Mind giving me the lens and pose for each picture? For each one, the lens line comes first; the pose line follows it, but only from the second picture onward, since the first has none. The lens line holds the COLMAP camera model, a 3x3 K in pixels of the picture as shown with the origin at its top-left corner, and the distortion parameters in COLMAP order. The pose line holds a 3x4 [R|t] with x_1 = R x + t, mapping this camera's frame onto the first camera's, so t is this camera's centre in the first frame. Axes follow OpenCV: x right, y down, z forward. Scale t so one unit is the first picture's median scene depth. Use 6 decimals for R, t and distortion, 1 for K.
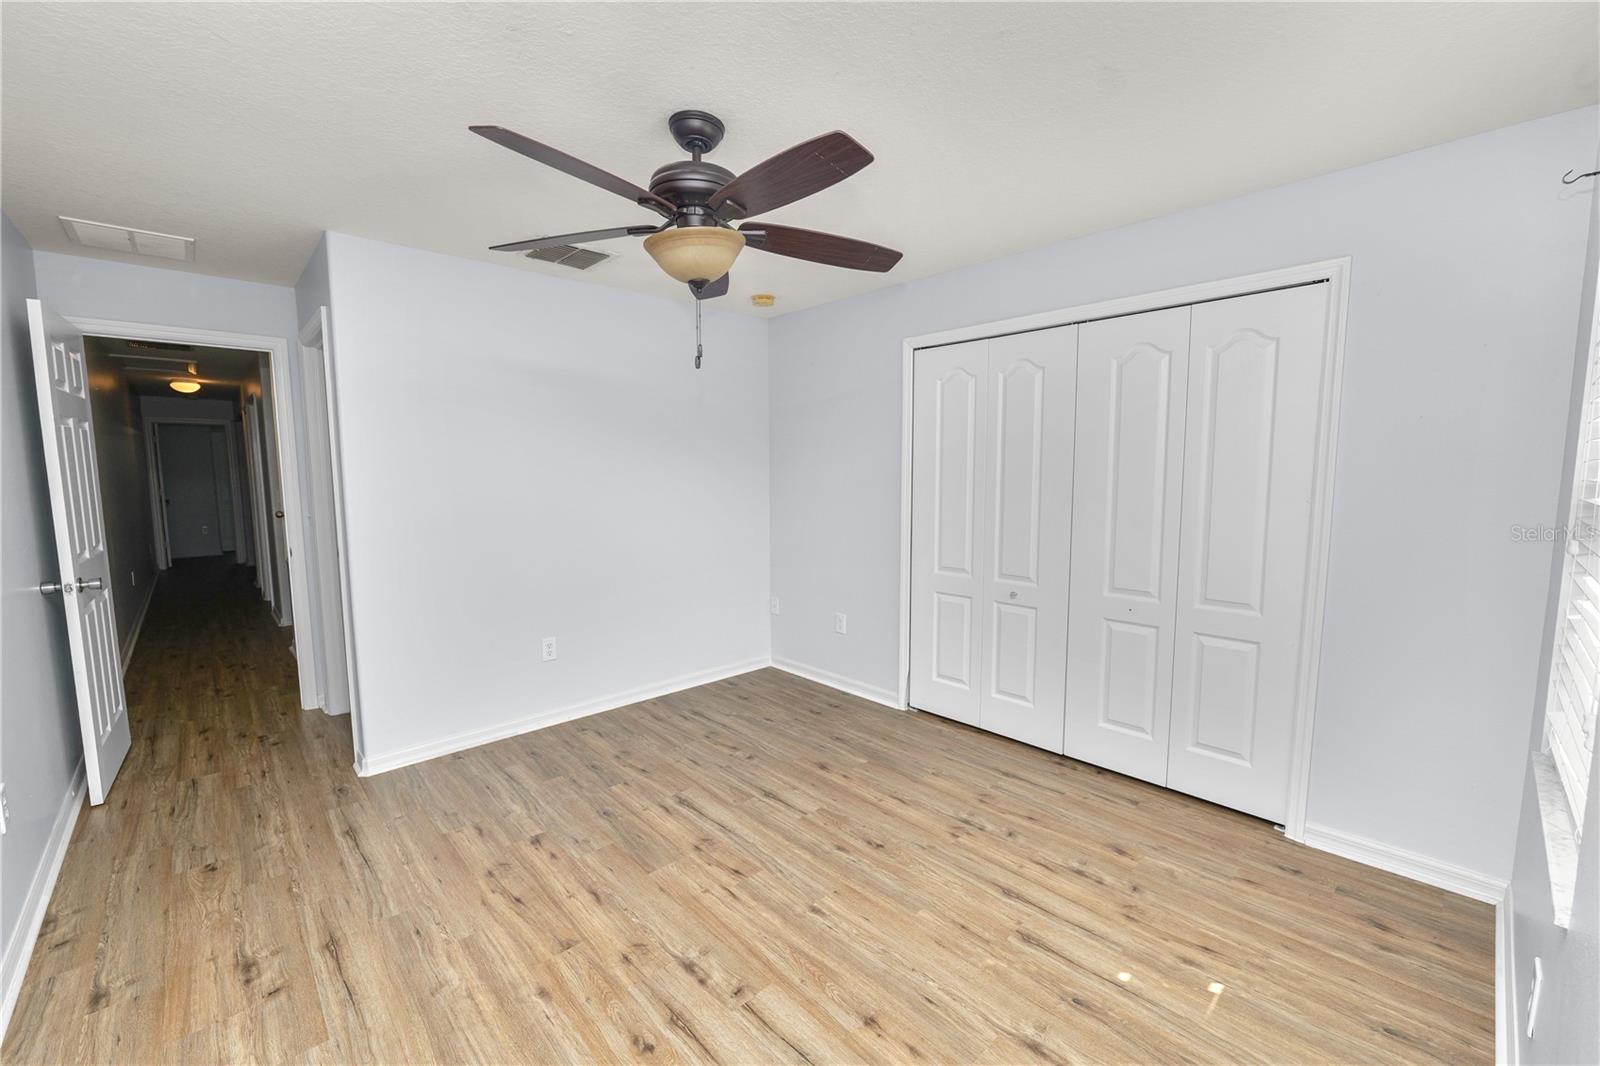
lens RADIAL K [[645.5, 0, 808.5], [0, 645.5, 533.3], [0, 0, 1]] dist [-0.011539, -0.000142]
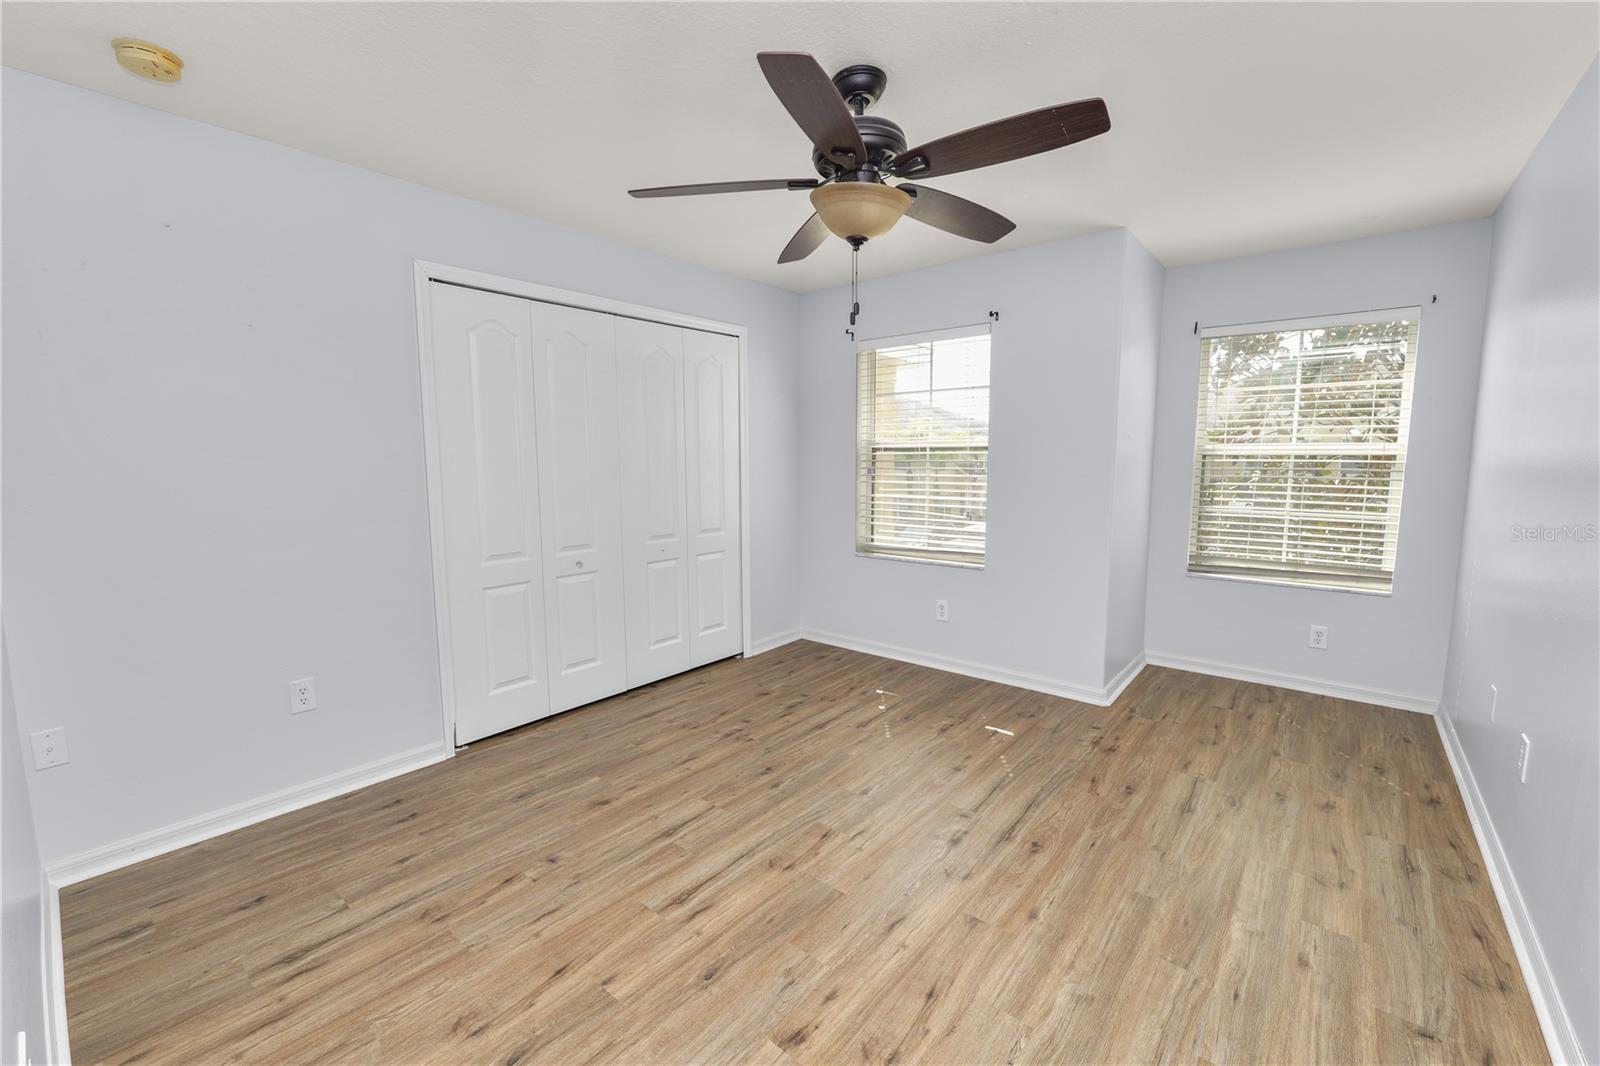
lens RADIAL K [[644.2, 0, 796.2], [0, 644.2, 526.8], [0, 0, 1]] dist [-0.011599, 0.000230]
pose [[-0.102494, -0.104983, 0.989178, -1.003224], [0.102824, 0.987970, 0.115509, -0.063226], [-0.989405, 0.113550, -0.090466, 1.040938]]
